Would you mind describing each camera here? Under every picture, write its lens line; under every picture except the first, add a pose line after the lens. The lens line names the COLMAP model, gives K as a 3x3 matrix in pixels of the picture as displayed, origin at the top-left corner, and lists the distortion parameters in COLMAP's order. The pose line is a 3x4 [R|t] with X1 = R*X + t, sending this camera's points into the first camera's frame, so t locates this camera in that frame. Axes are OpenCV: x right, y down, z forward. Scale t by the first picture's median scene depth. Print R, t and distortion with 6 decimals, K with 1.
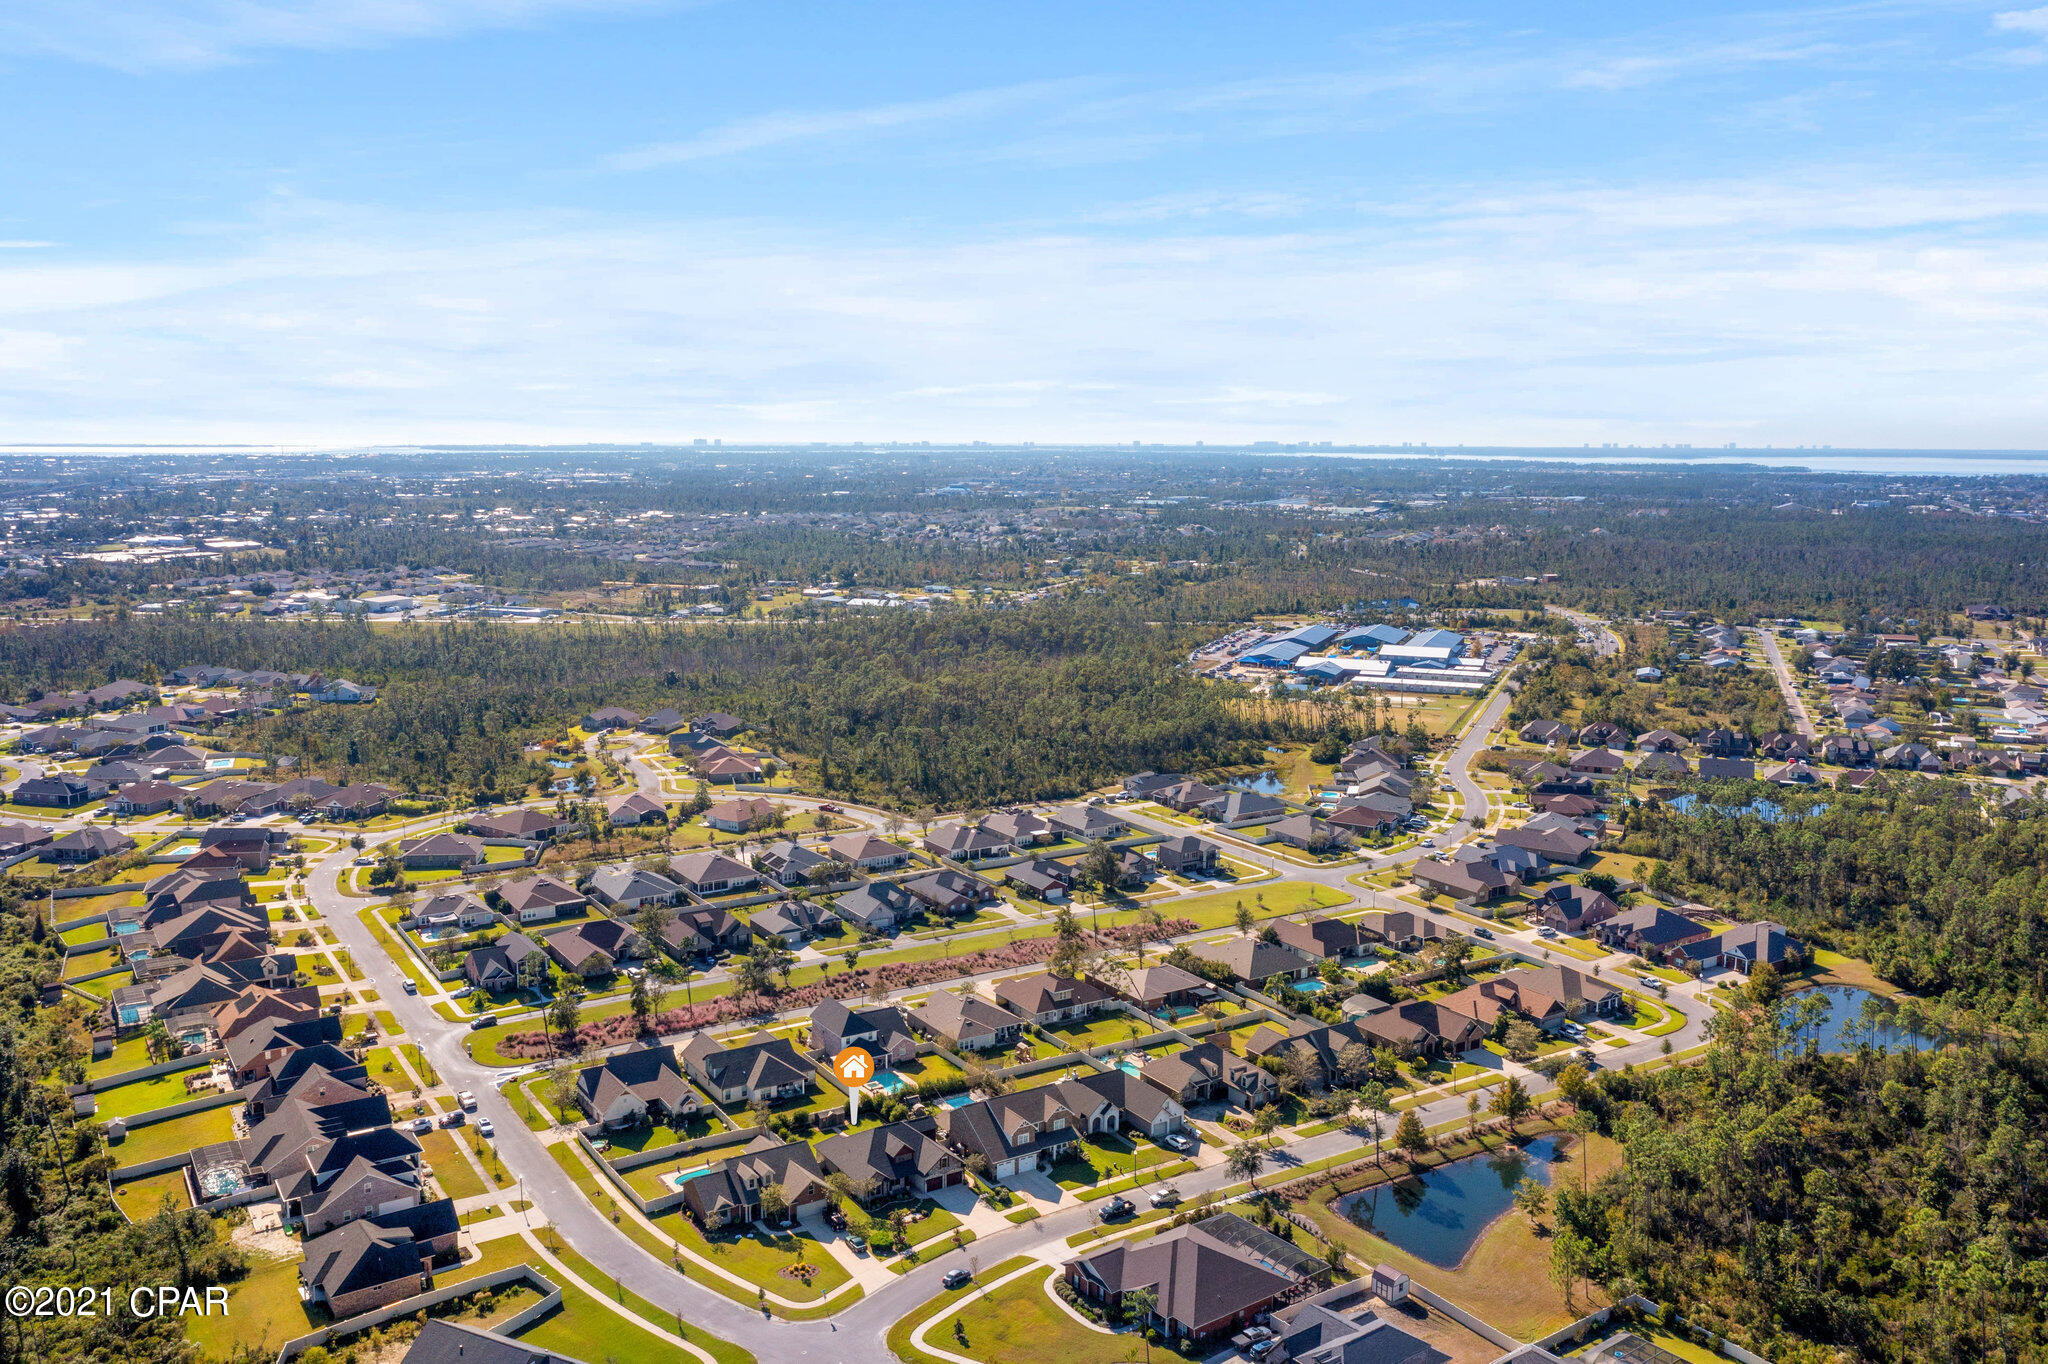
lens RADIAL K [[1657.2, 0, 1024.0], [0, 1657.2, 682.0], [0, 0, 1]] dist [-0.007612, 0.001902]
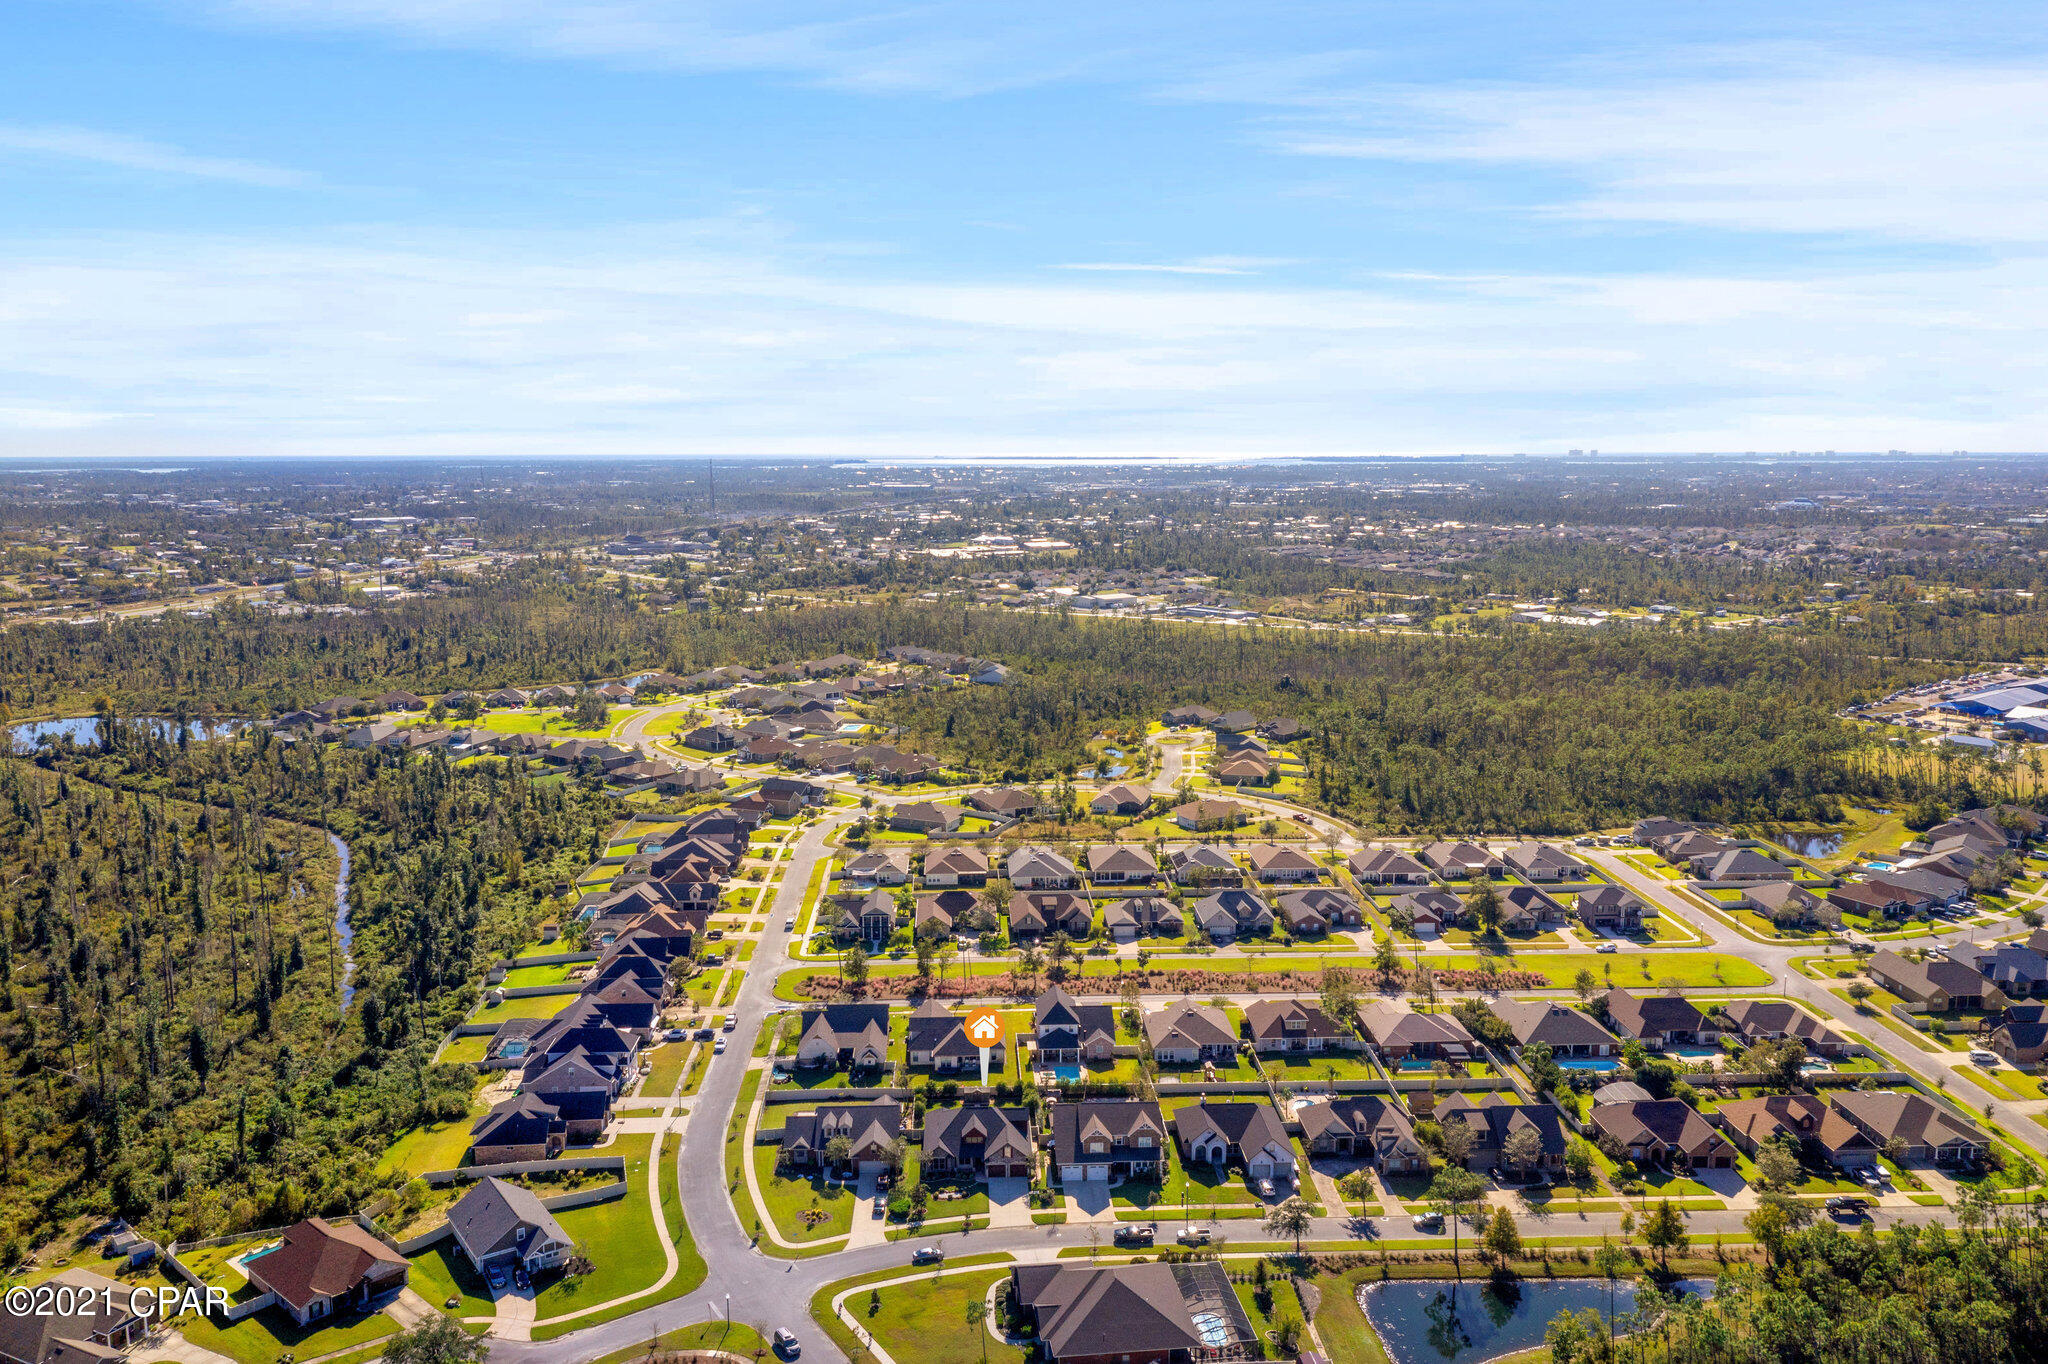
lens RADIAL K [[1619.9, 0, 1024.0], [0, 1619.9, 682.0], [0, 0, 1]] dist [-0.001498, 0.000884]
pose [[0.865896, 0.064930, -0.495992, 0.362202], [-0.066708, 0.997672, 0.014146, -0.014756], [0.495756, 0.020838, 0.868212, 0.098519]]
